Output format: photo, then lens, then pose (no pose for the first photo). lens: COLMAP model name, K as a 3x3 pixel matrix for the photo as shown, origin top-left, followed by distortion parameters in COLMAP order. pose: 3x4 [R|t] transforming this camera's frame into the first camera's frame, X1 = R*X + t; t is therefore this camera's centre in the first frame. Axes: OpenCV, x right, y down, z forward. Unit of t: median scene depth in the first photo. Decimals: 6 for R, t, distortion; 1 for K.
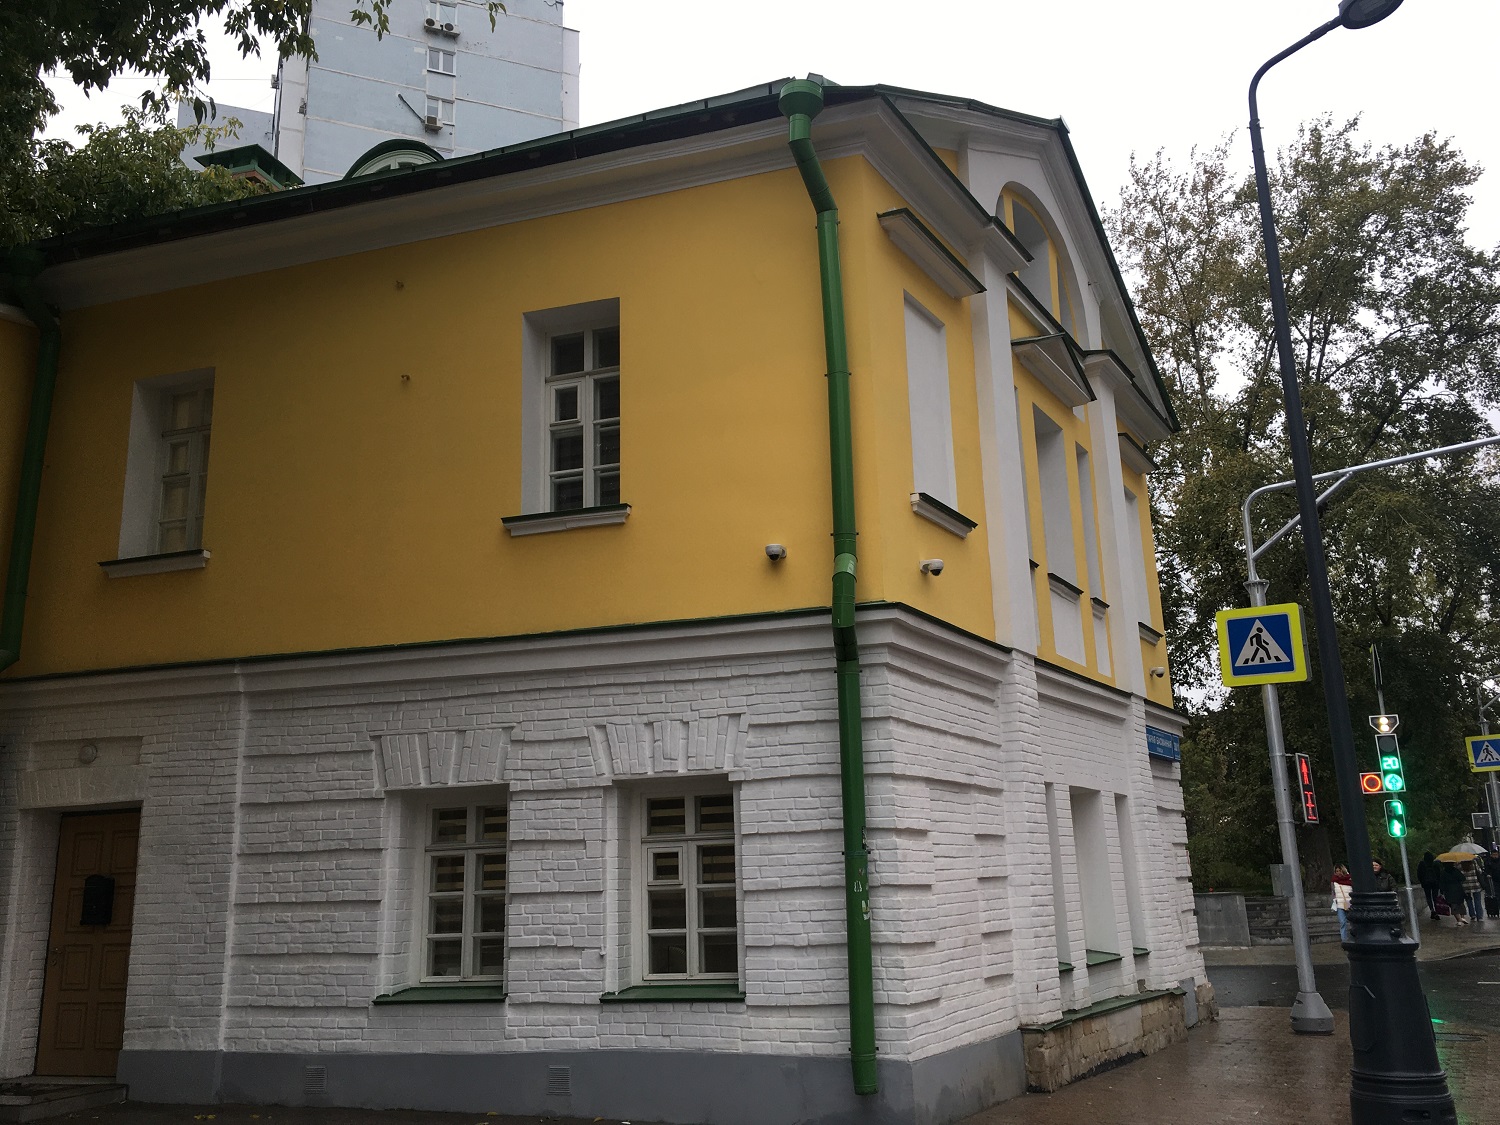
lens RADIAL K [[1272.0, 0, 750.0], [0, 1272.0, 562.5], [0, 0, 1]] dist [0.011616, 0.011010]
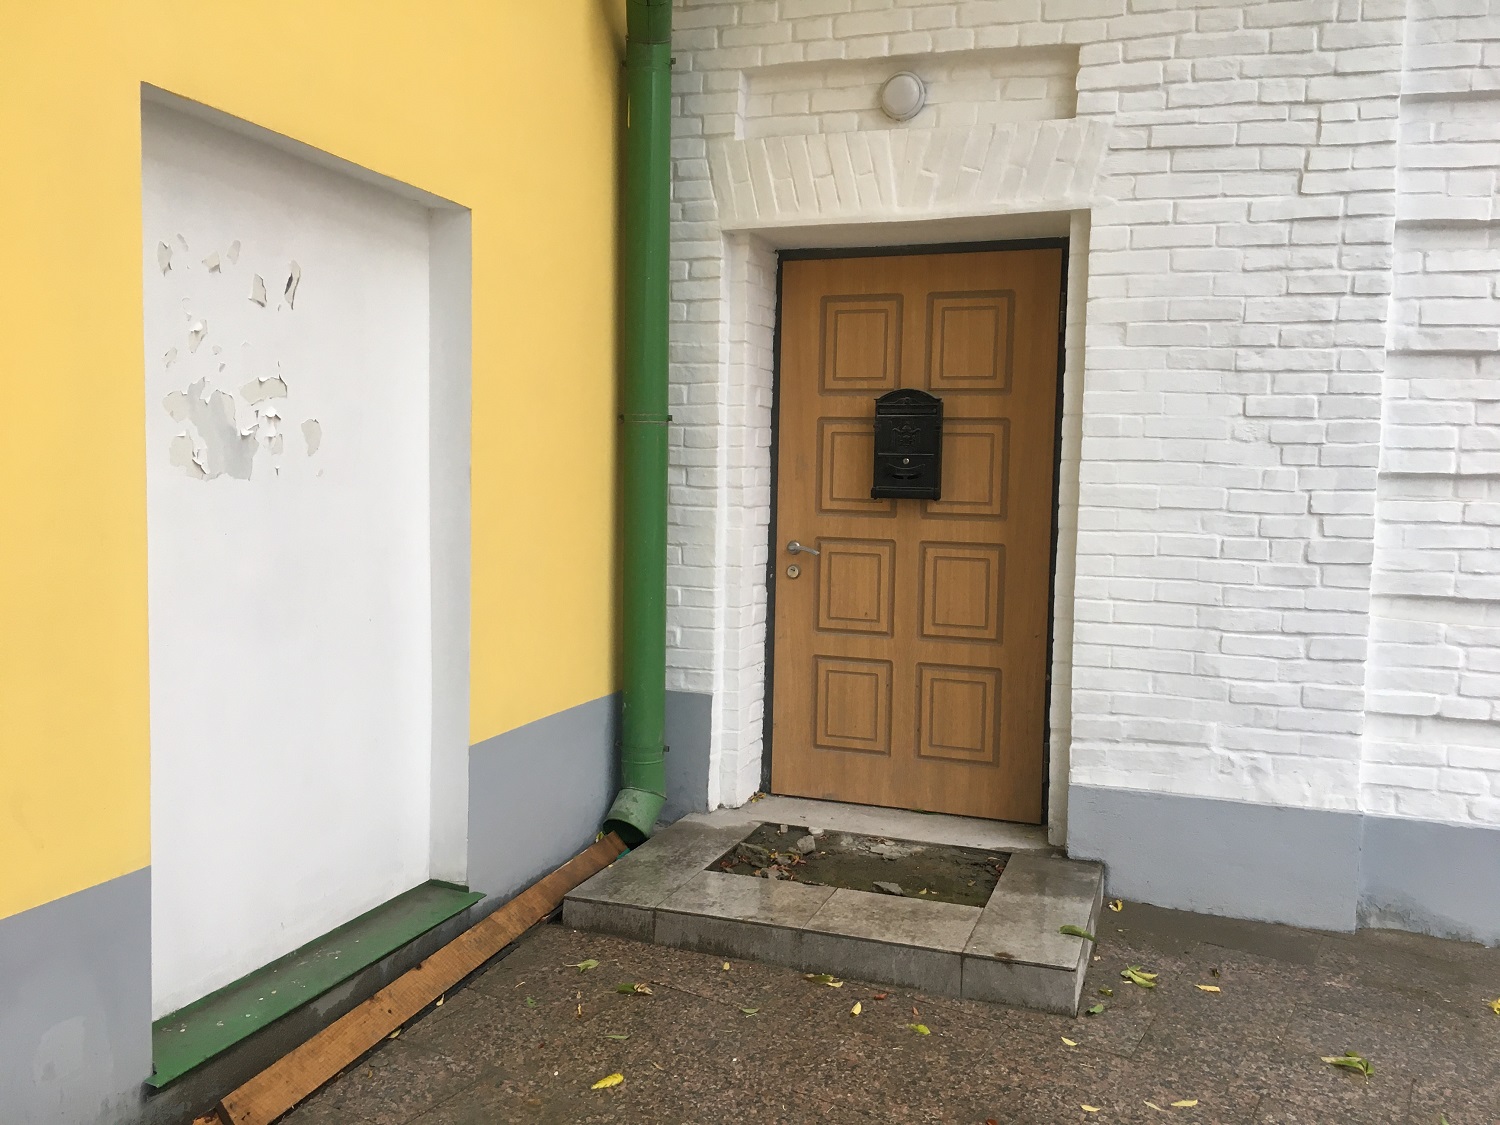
lens RADIAL K [[1272.0, 0, 750.0], [0, 1272.0, 562.5], [0, 0, 1]] dist [0.011616, 0.011010]
pose [[0.998507, 0.050657, -0.020447, -0.584246], [-0.041347, 0.945432, 0.323185, 0.170760], [0.035703, -0.321857, 0.946115, 0.598278]]
